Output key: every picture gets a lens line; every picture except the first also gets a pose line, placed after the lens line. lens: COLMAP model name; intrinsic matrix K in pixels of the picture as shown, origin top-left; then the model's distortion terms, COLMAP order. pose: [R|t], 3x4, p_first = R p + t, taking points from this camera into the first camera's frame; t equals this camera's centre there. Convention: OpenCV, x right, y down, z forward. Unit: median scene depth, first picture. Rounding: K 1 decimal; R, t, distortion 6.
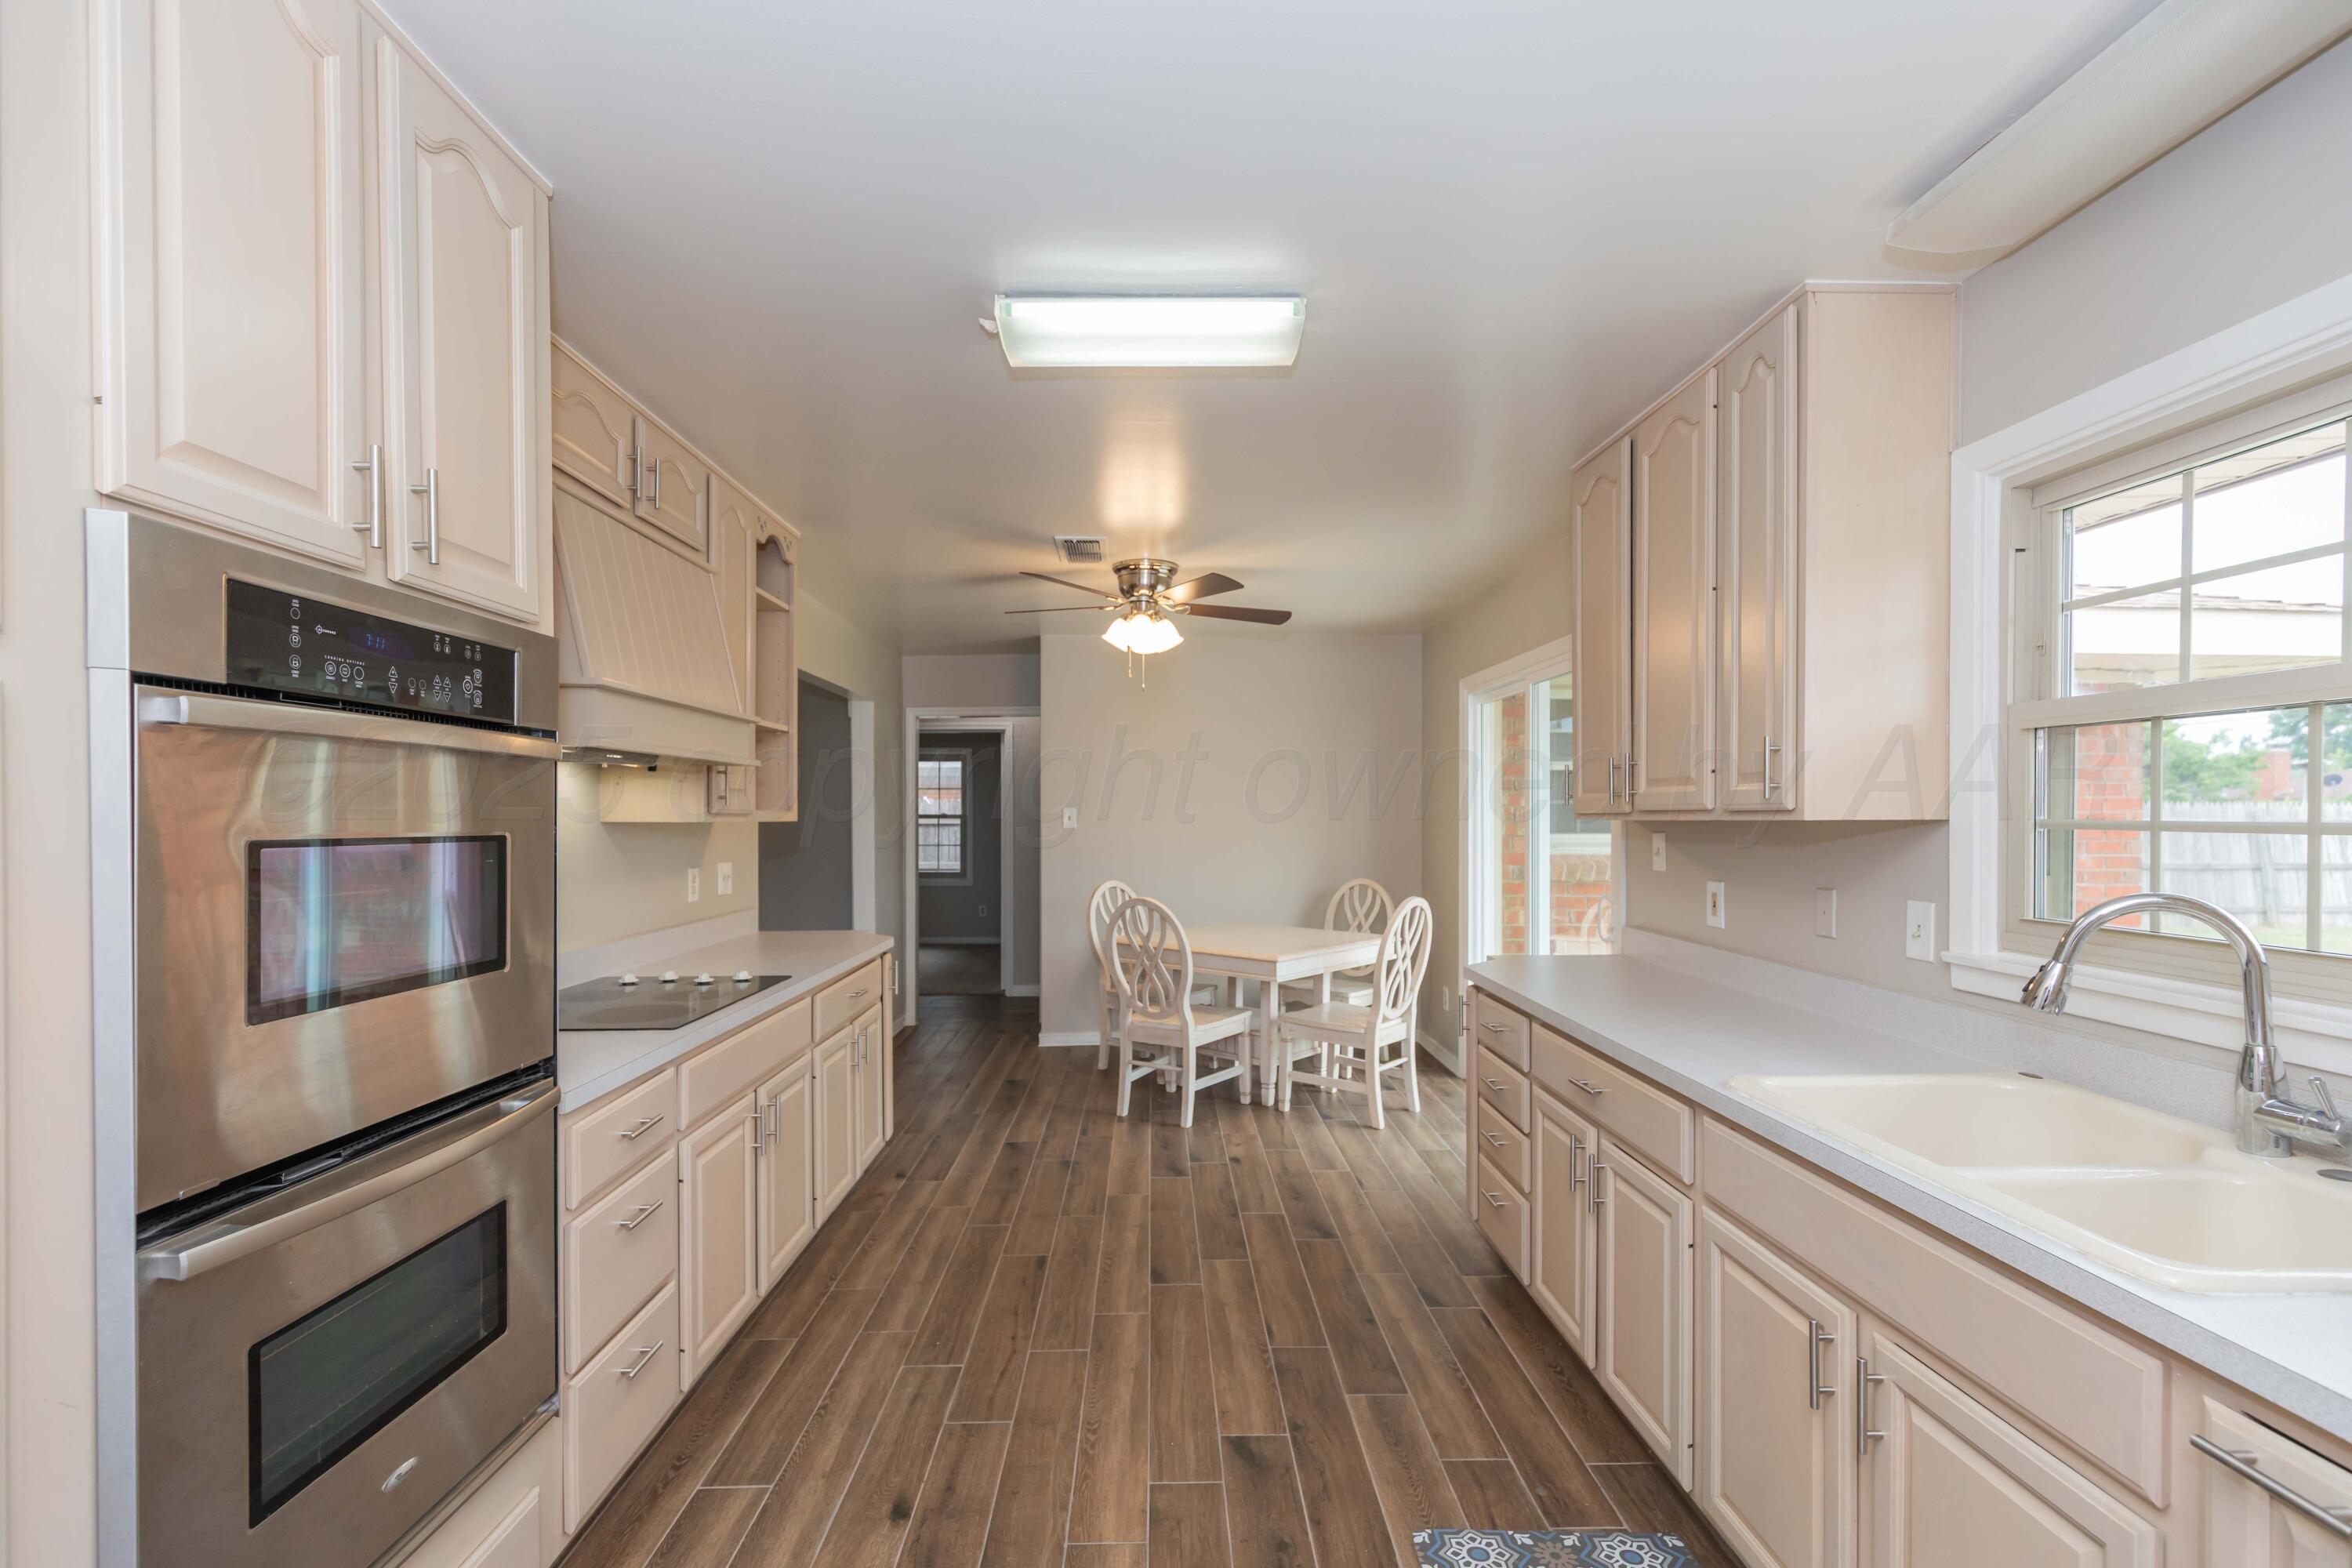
lens RADIAL K [[1053.9, 0, 1178.3], [0, 1053.9, 829.0], [0, 0, 1]] dist [0.002301, -0.000405]
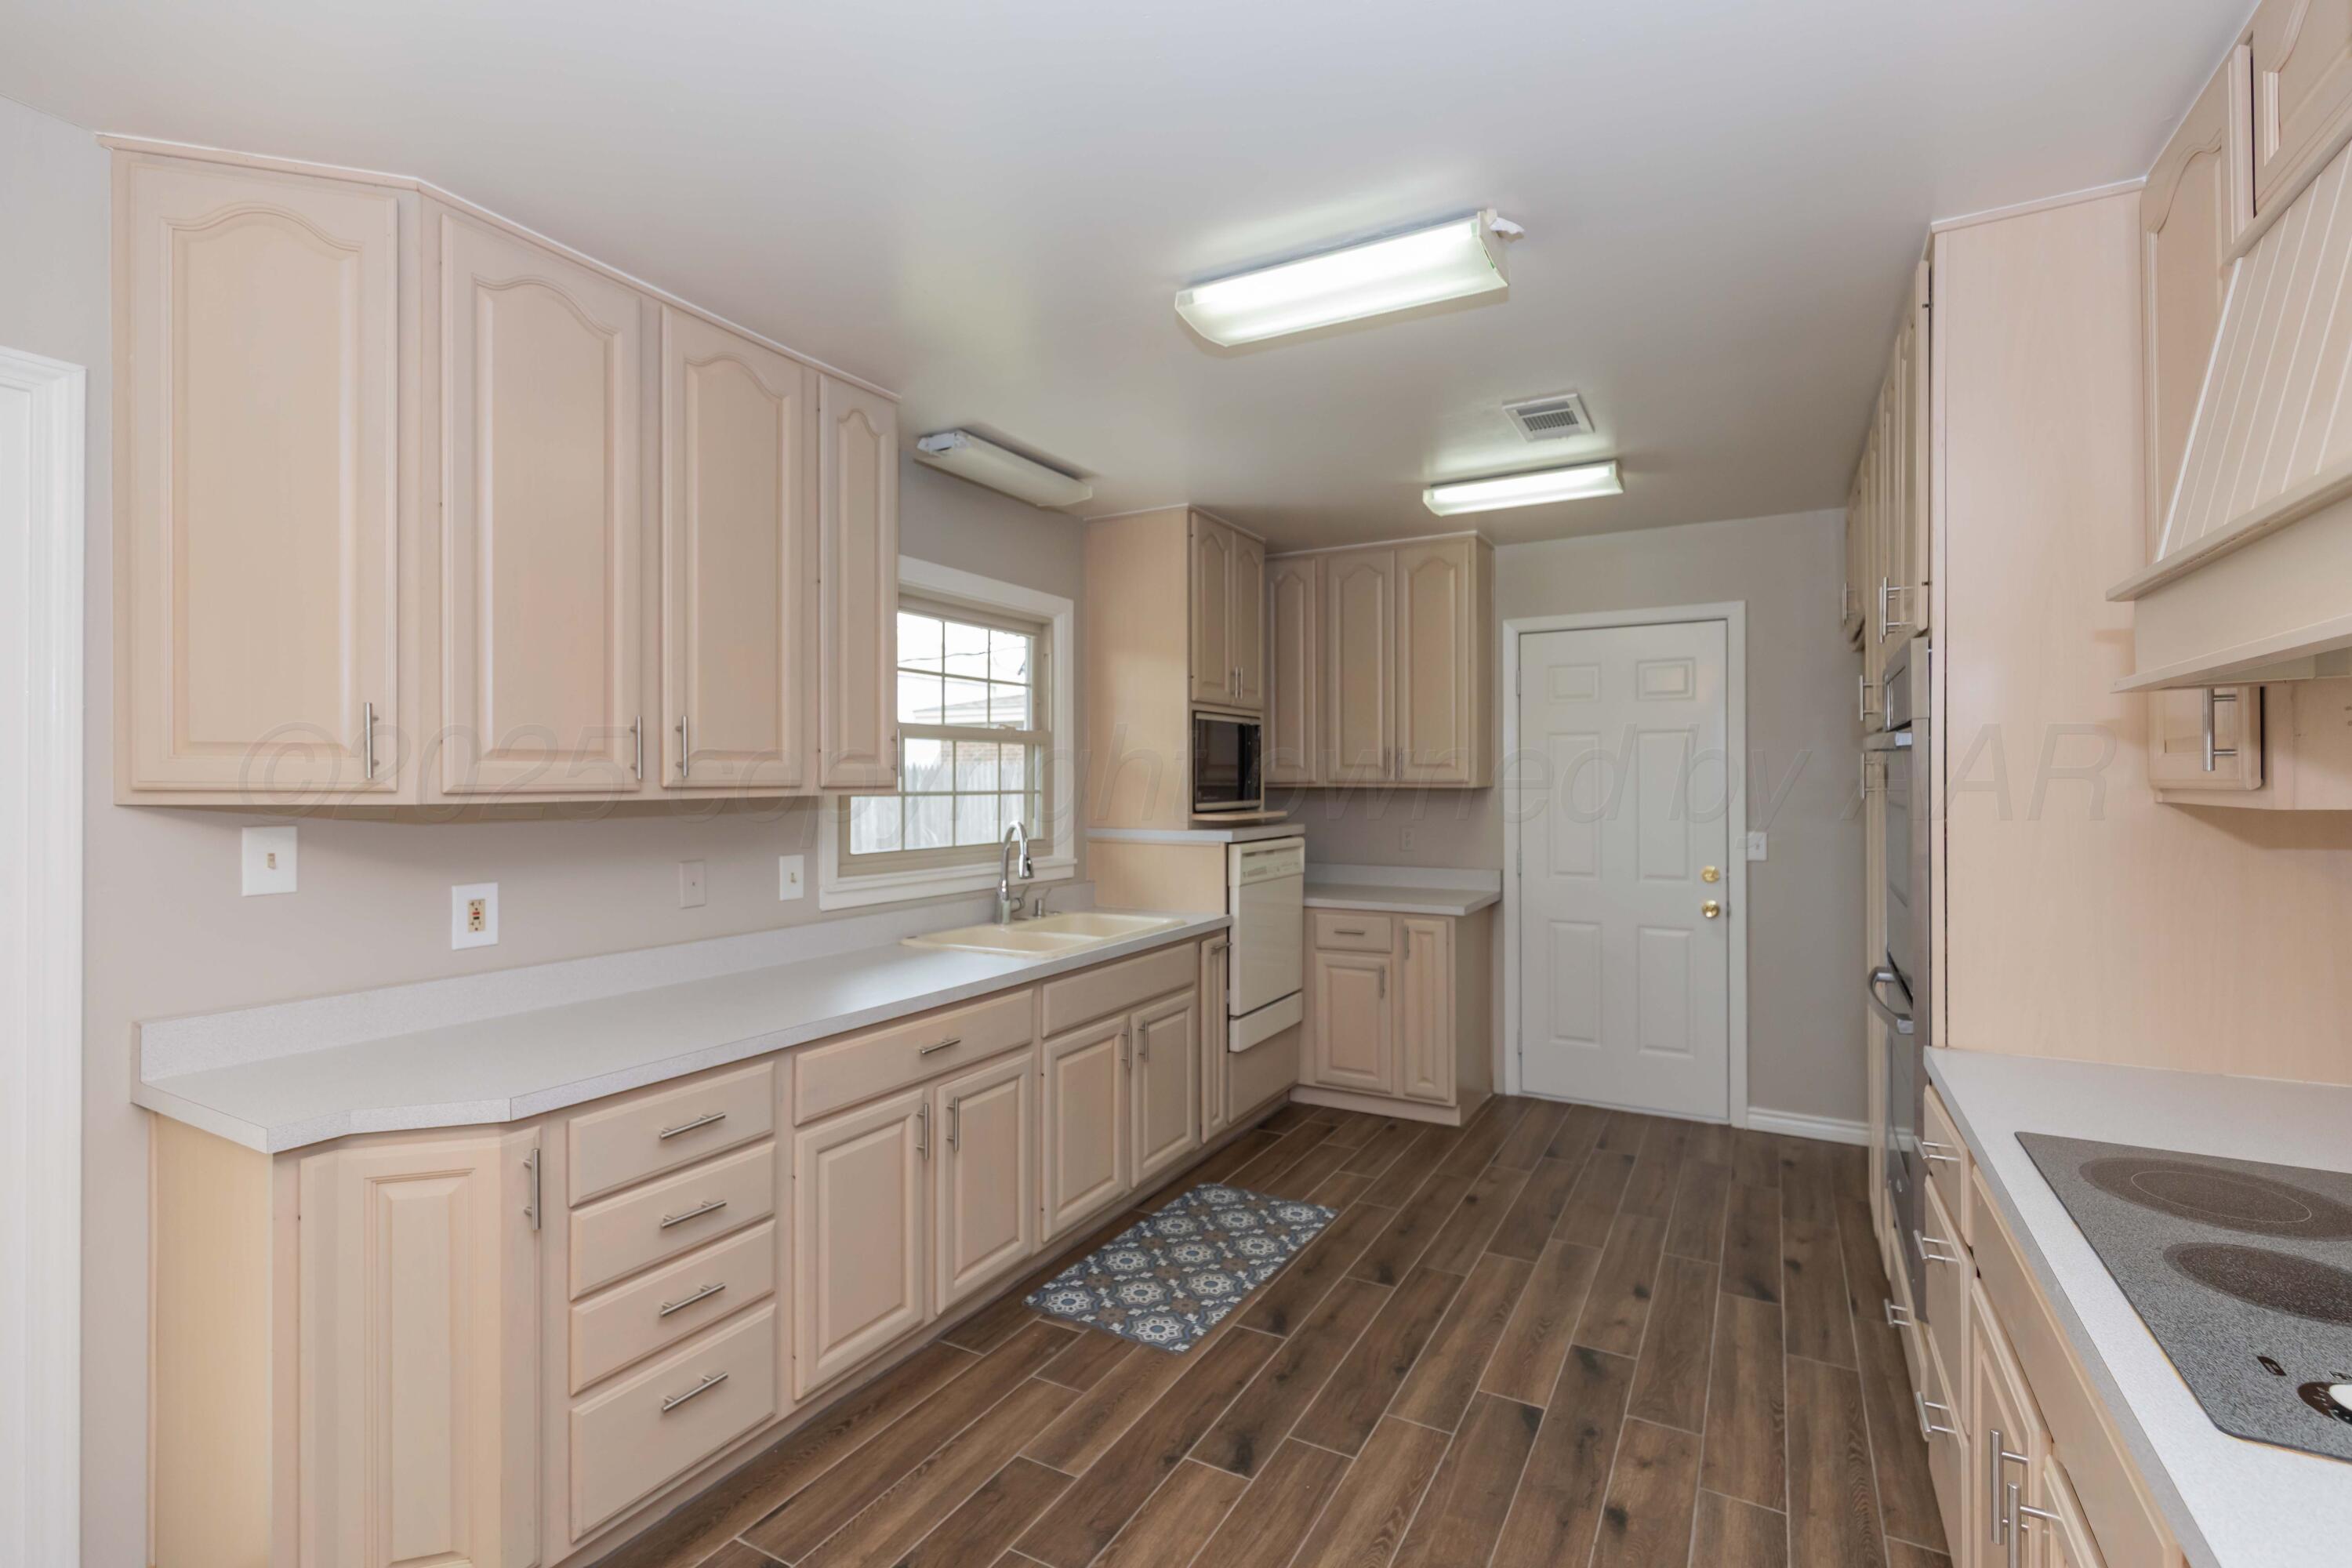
lens RADIAL K [[1035.3, 0, 1184.1], [0, 1035.3, 766.7], [0, 0, 1]] dist [0.002847, 0.000136]
pose [[-0.857884, 0.009460, 0.513756, -0.251175], [0.008639, 0.999955, -0.003988, -0.021430], [-0.513770, 0.001017, -0.857927, 1.209864]]
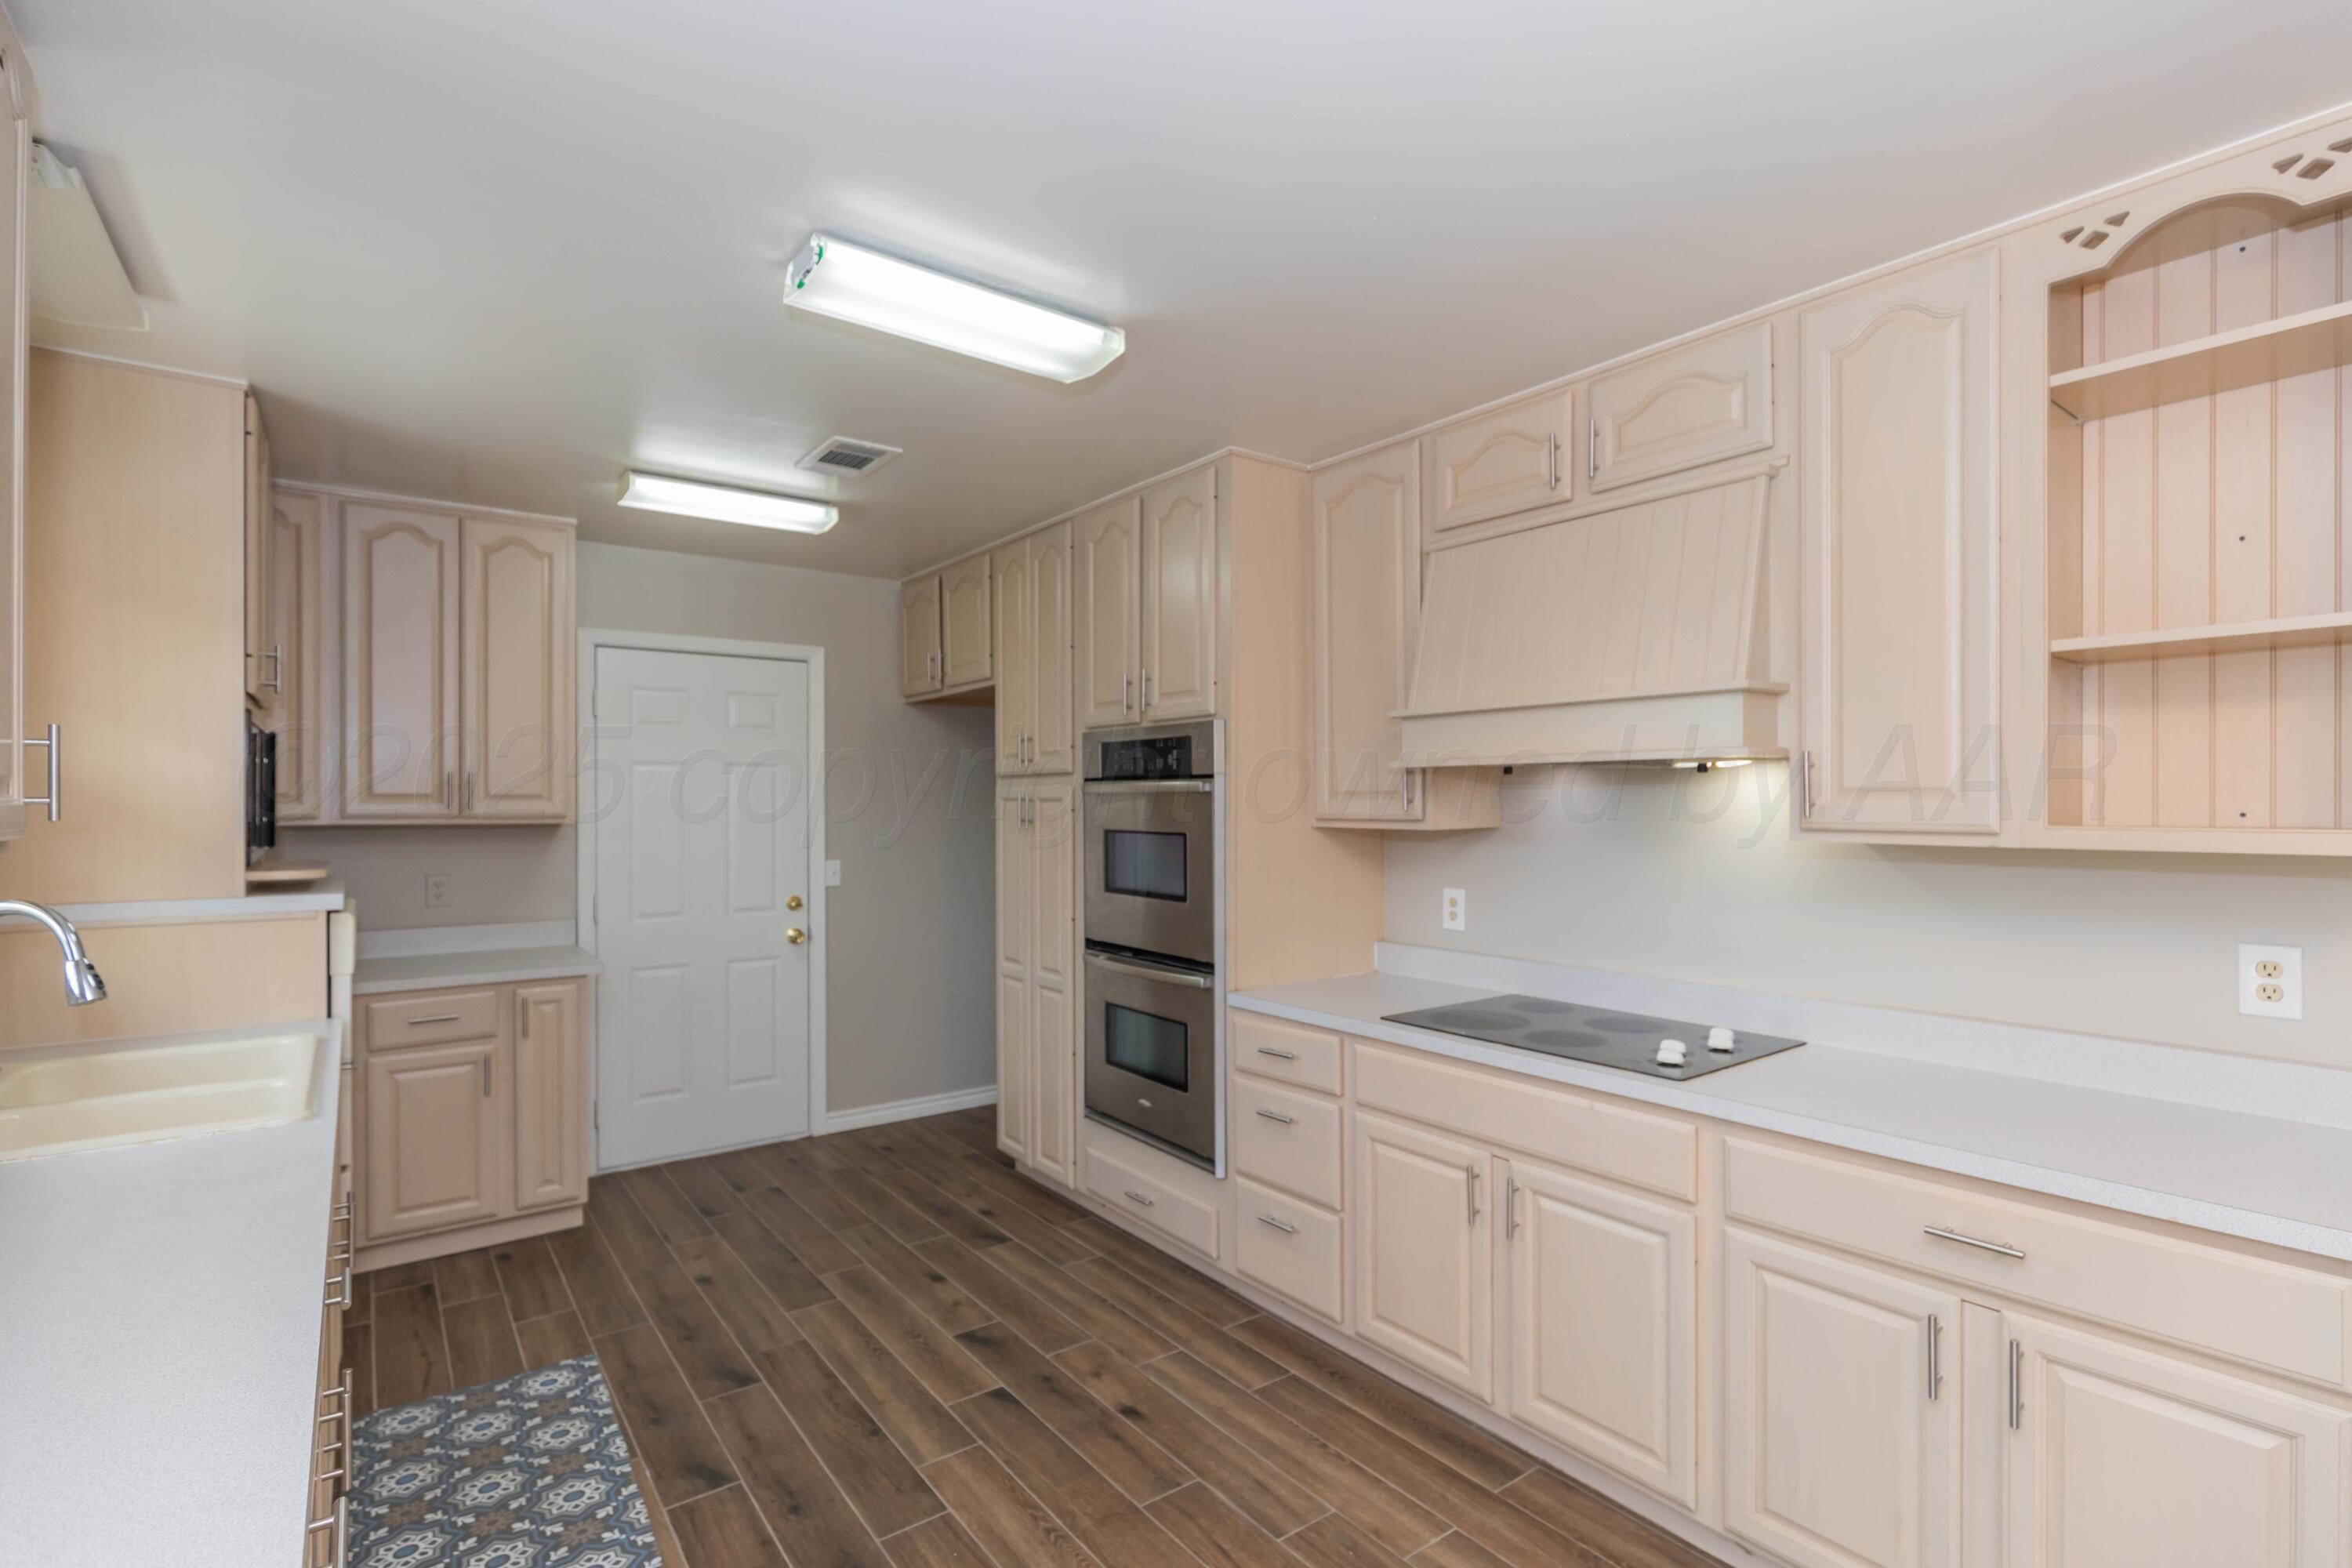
lens RADIAL K [[1099.9, 0, 1176.0], [0, 1099.9, 784.0], [0, 0, 1]] dist [0.001567, 0.000075]
pose [[-0.818145, -0.009223, -0.574939, 0.248379], [-0.003803, 0.999936, -0.010629, -0.028564], [0.575000, -0.006510, -0.818128, 1.232249]]
